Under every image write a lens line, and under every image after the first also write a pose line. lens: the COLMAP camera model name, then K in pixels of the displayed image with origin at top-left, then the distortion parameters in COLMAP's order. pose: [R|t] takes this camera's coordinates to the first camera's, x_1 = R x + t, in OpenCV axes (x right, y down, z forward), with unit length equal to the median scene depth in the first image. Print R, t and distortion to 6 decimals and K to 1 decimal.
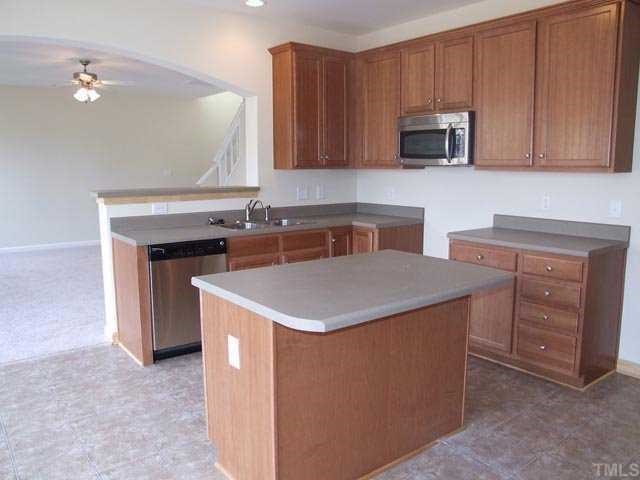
lens RADIAL K [[510.6, 0, 320.0], [0, 510.6, 240.0], [0, 0, 1]] dist [-0.065305, -0.000020]
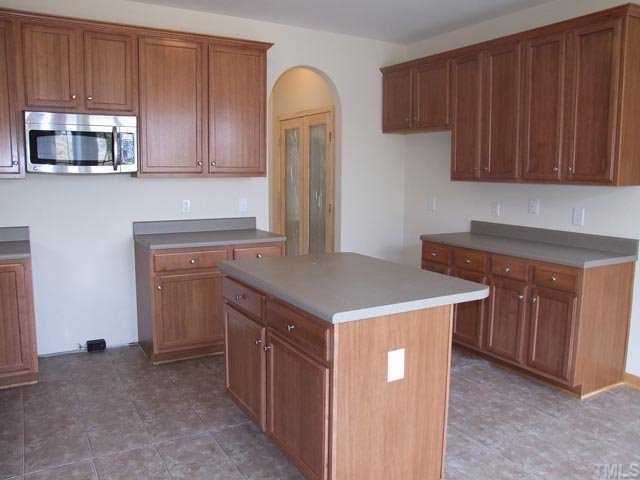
lens RADIAL K [[510.6, 0, 320.0], [0, 510.6, 240.0], [0, 0, 1]] dist [-0.065305, -0.000020]
pose [[0.119009, -0.133622, 0.983861, -0.656260], [0.135477, 0.983821, 0.117229, -0.090069], [-0.983607, 0.119339, 0.135186, 0.565355]]
